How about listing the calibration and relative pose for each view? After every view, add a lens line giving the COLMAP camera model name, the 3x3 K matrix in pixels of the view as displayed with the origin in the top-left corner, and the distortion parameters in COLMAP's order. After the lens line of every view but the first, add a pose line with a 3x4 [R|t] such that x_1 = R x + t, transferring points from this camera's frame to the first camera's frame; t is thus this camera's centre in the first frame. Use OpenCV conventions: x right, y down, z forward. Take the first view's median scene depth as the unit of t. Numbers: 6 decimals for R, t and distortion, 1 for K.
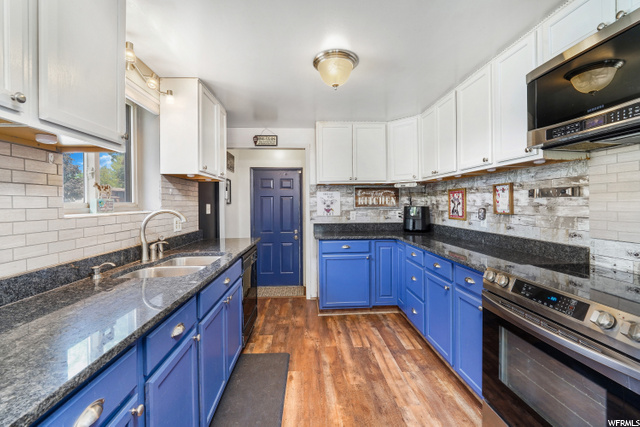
lens RADIAL K [[284.5, 0, 322.1], [0, 284.5, 201.5], [0, 0, 1]] dist [0.000825, -0.000383]
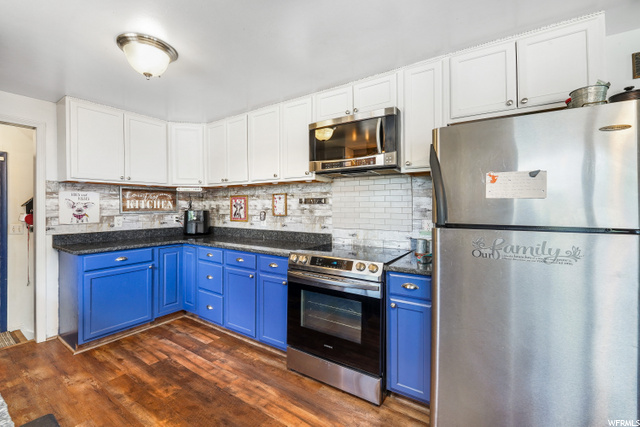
lens RADIAL K [[271.0, 0, 340.8], [0, 271.0, 207.9], [0, 0, 1]] dist [-0.000351, -0.000103]
pose [[0.581650, 0.003671, 0.813431, -0.202406], [-0.009851, 0.999948, 0.002531, 0.000146], [-0.813379, -0.009485, 0.581656, 0.001969]]
